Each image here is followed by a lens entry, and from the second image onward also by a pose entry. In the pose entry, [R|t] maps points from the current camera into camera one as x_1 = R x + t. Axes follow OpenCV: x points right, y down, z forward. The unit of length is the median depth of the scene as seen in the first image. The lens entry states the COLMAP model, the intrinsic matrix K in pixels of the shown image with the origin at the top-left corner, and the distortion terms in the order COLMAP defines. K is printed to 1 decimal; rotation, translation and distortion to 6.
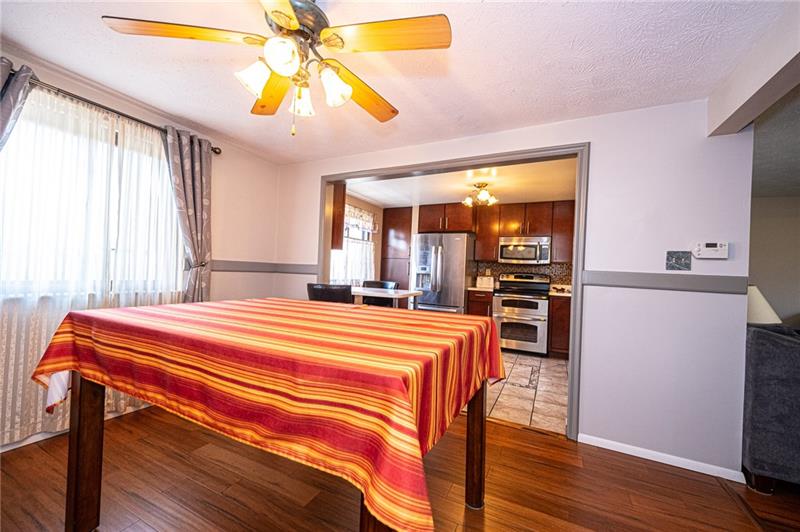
lens RADIAL K [[322.3, 0, 400.0], [0, 322.3, 266.0], [0, 0, 1]] dist [0.000046, -0.000002]
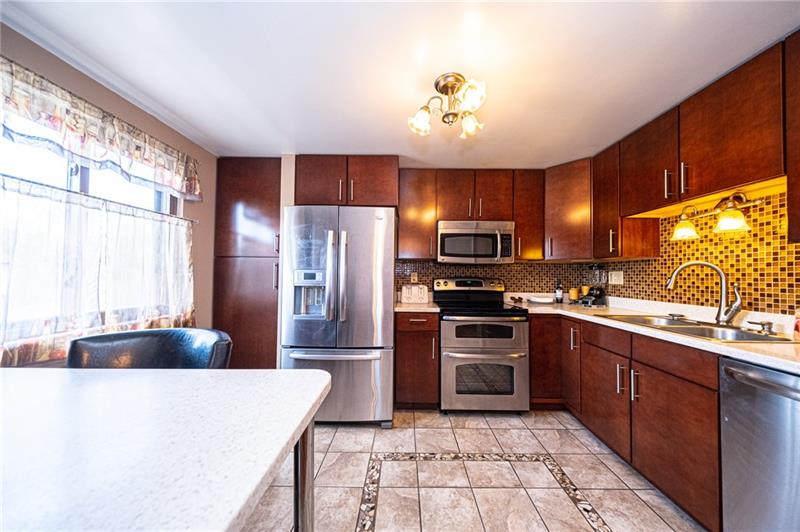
lens RADIAL K [[256.6, 0, 400.0], [0, 256.6, 266.0], [0, 0, 1]] dist [0.015484, 0.000009]
pose [[0.892620, -0.016953, 0.450490, 0.019848], [0.017398, 0.999844, 0.003154, -0.005688], [-0.450474, 0.005022, 0.892776, 0.579555]]
